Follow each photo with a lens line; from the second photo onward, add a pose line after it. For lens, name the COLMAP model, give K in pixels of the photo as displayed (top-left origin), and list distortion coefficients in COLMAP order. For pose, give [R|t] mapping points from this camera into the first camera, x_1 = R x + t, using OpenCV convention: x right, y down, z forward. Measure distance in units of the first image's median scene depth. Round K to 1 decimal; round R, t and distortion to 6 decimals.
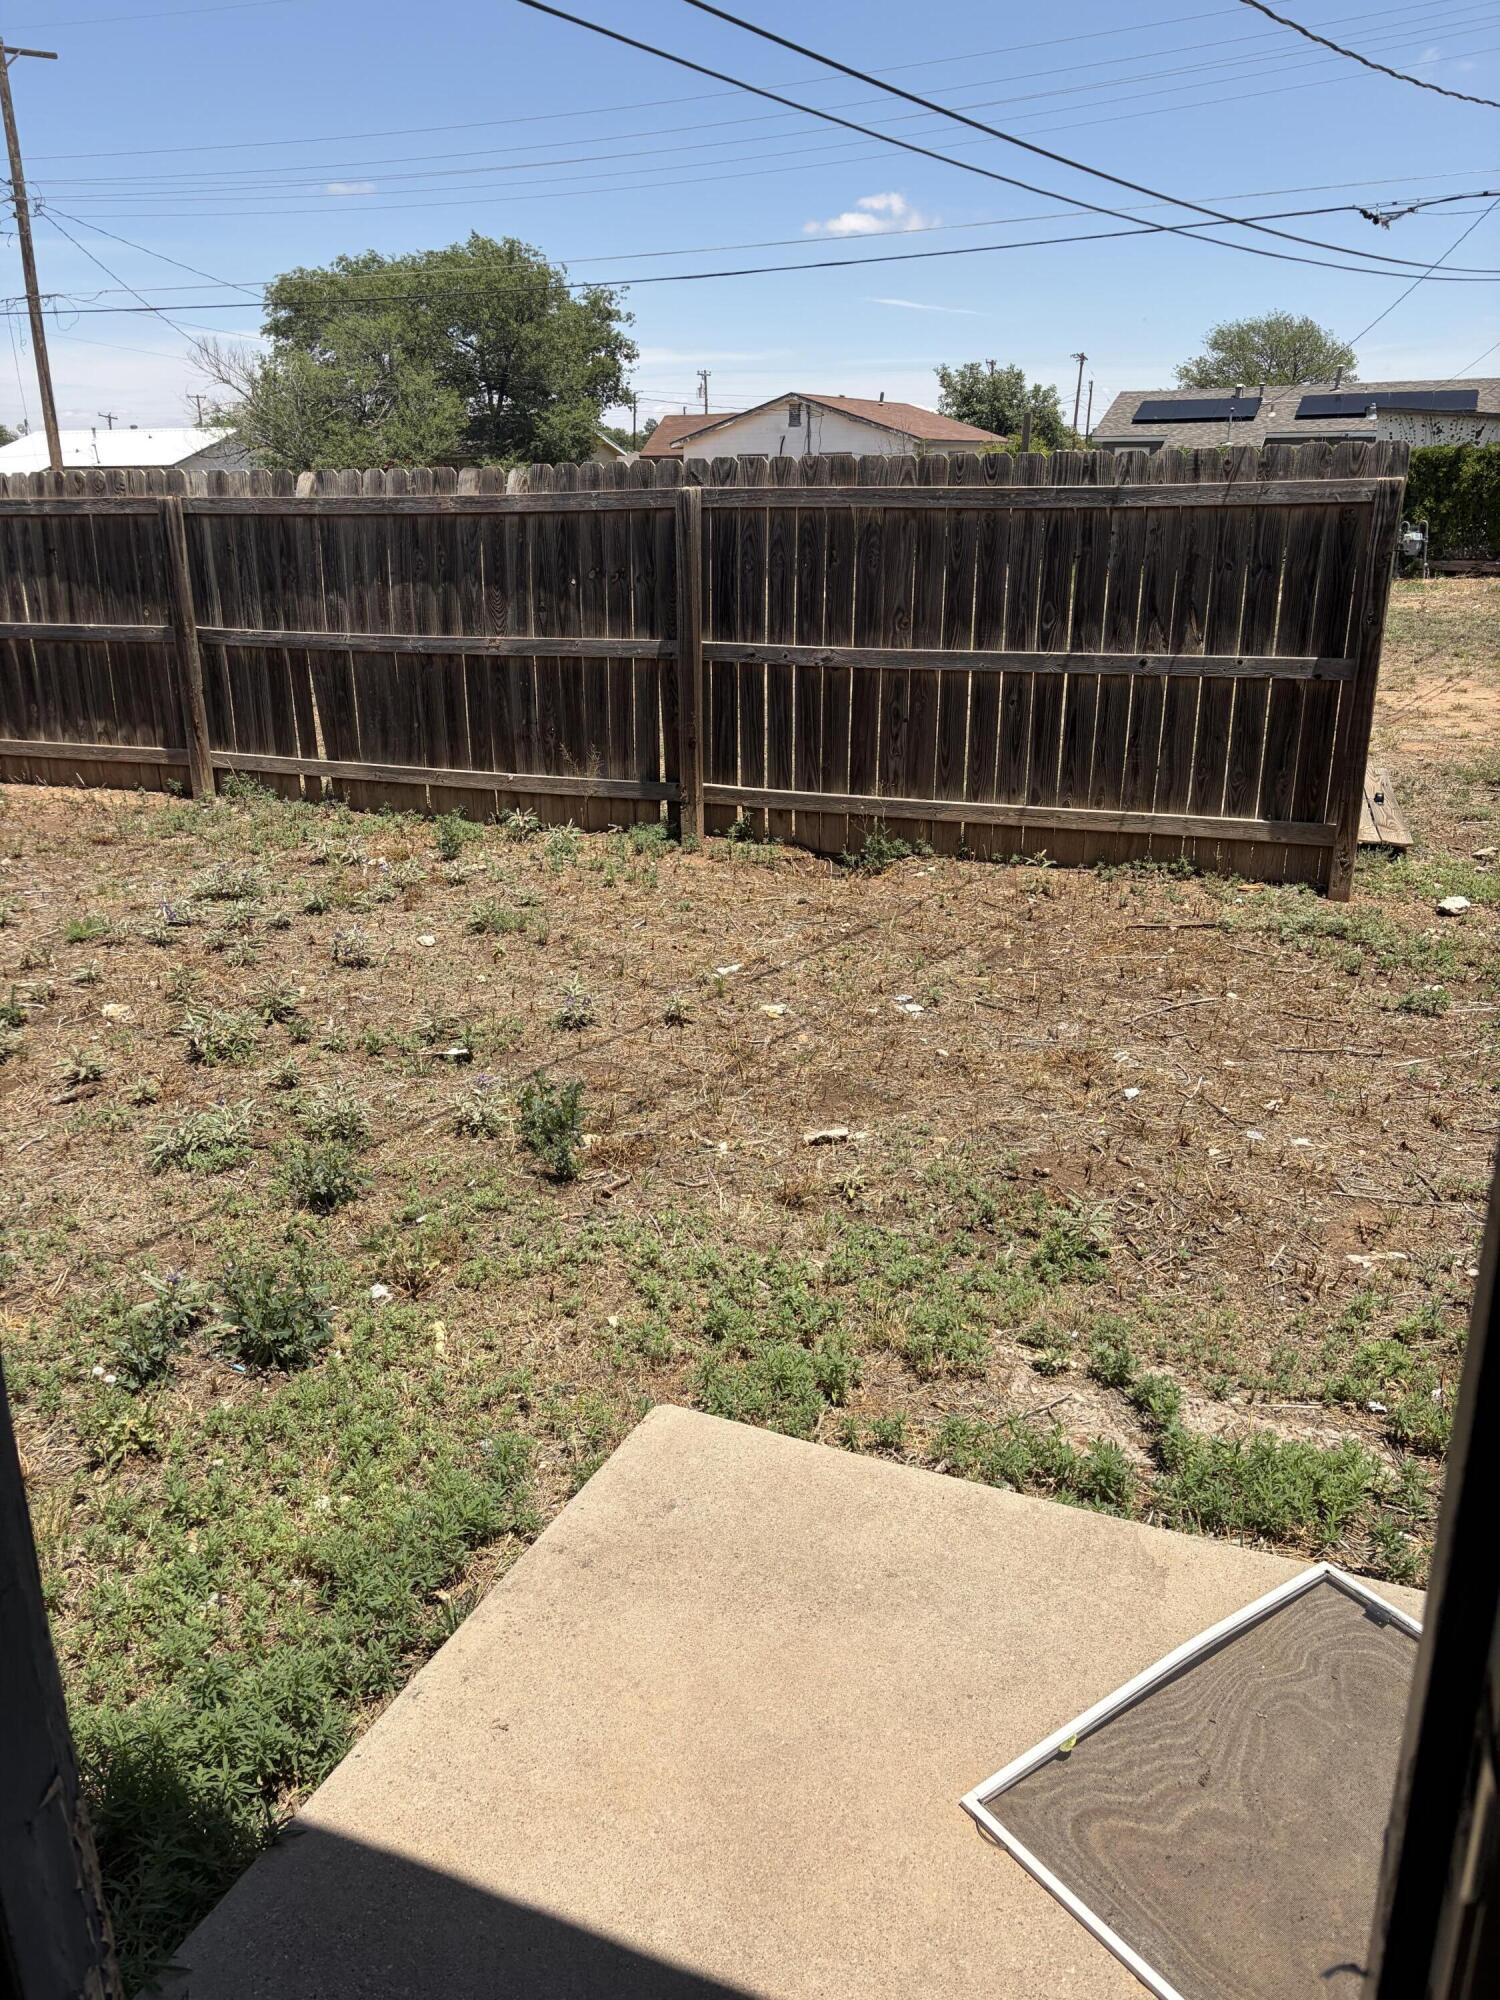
lens RADIAL K [[1500.8, 0, 743.7], [0, 1500.8, 991.2], [0, 0, 1]] dist [0.025907, -0.039892]
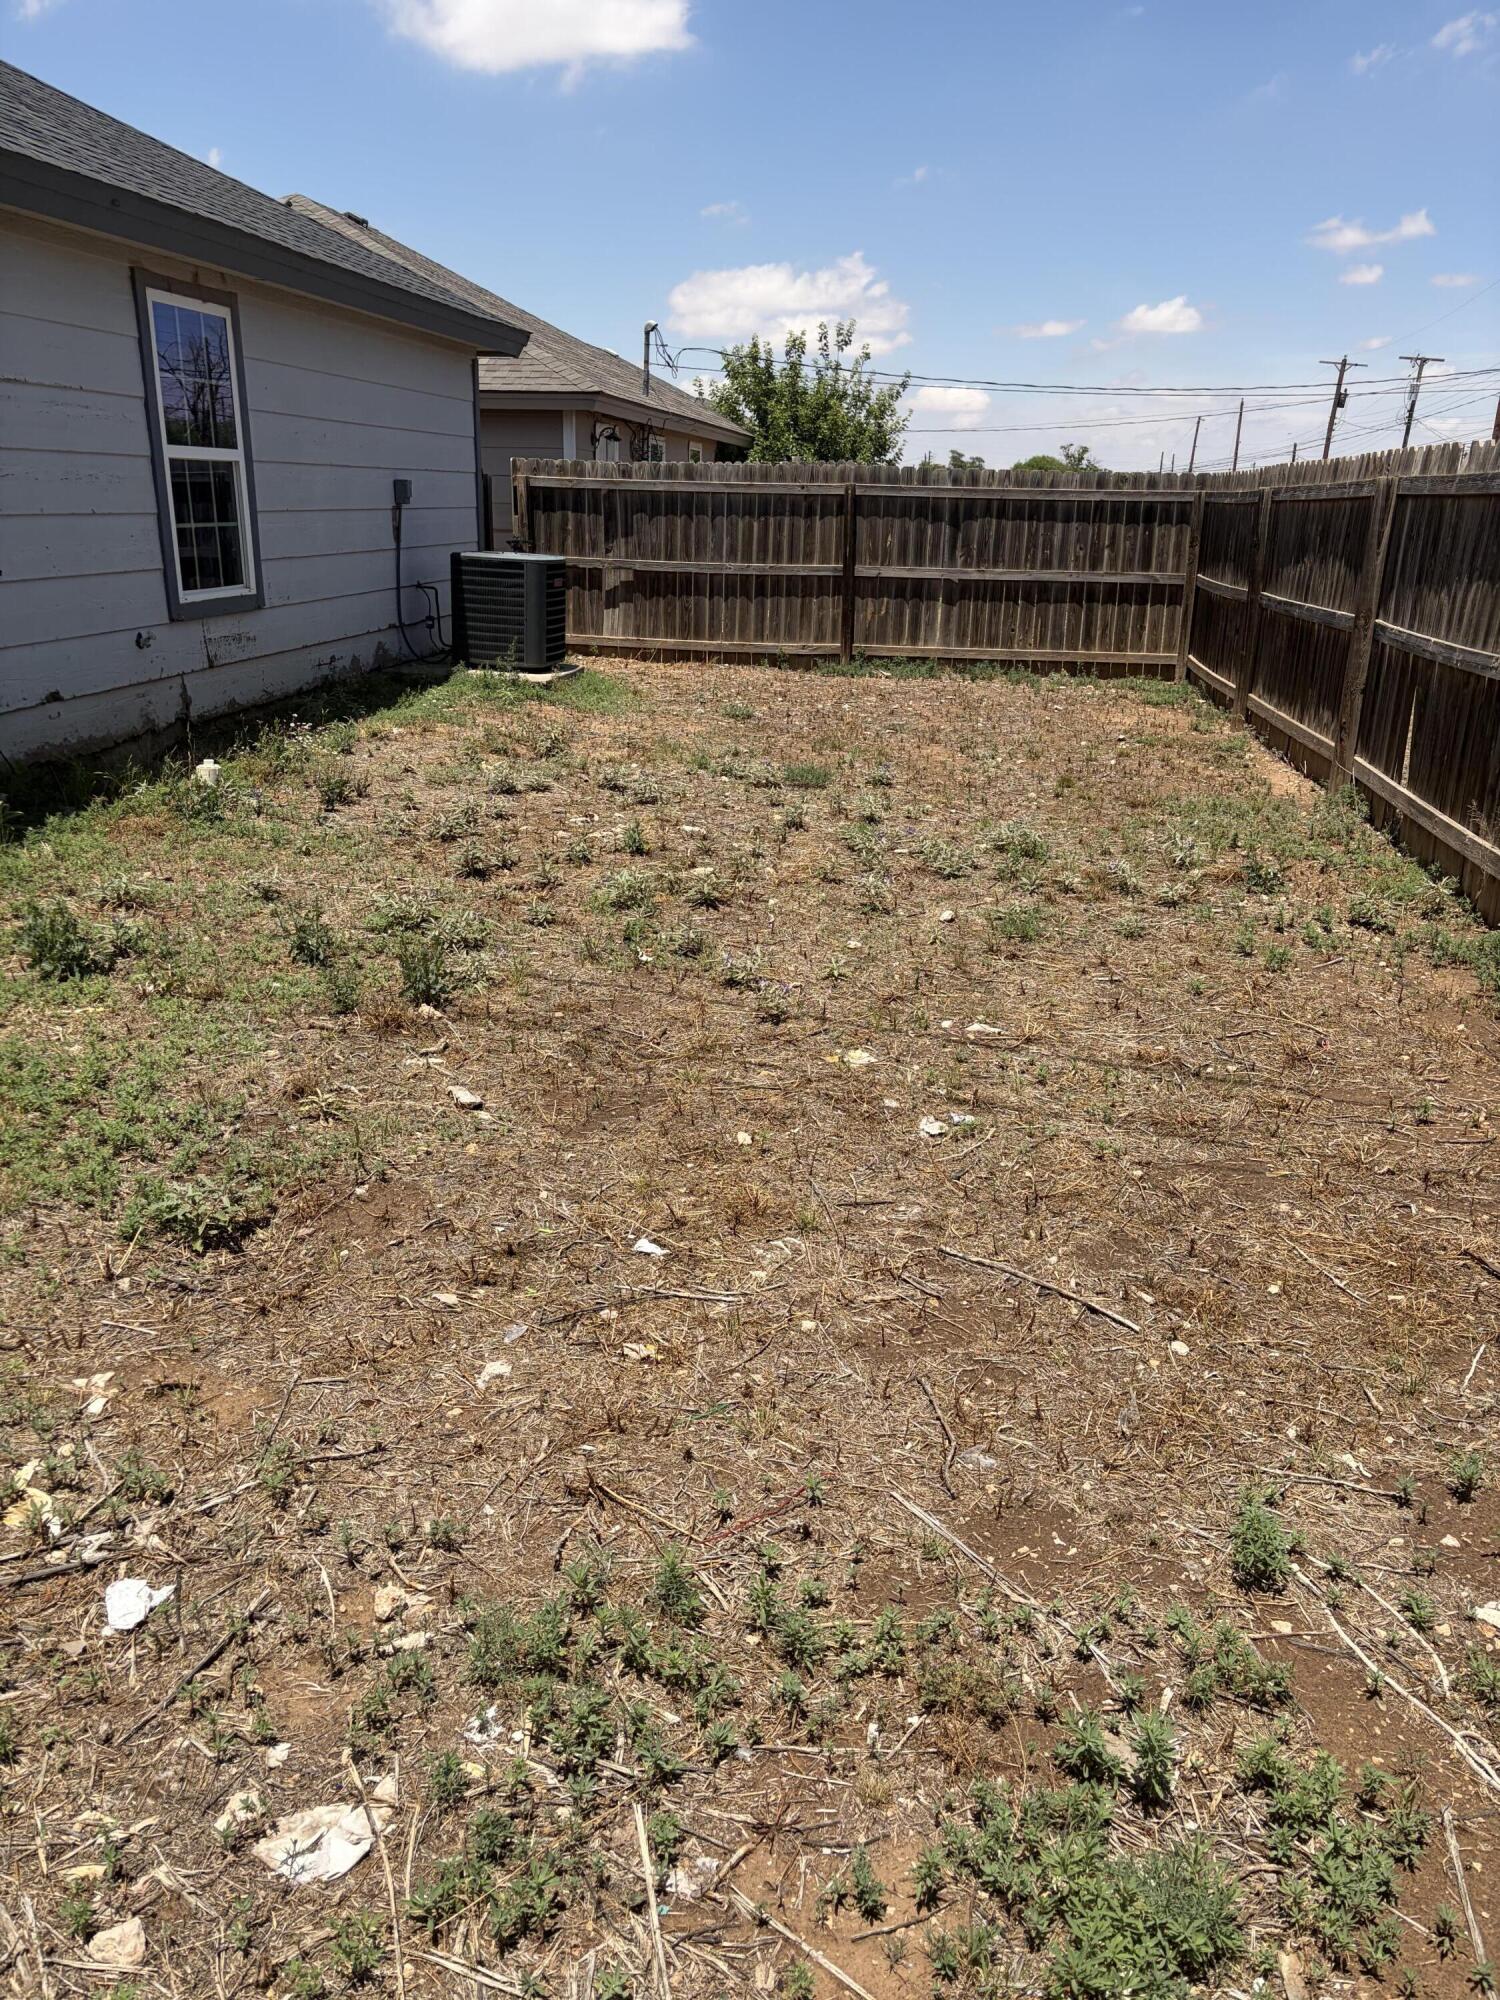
lens RADIAL K [[1500.8, 0, 745.6], [0, 1500.8, 1010.5], [0, 0, 1]] dist [0.025907, -0.039892]
pose [[0.259823, 0.325879, -0.909008, 0.755808], [-0.336176, 0.912977, 0.231212, -0.183706], [0.905250, 0.245512, 0.346765, 0.670393]]
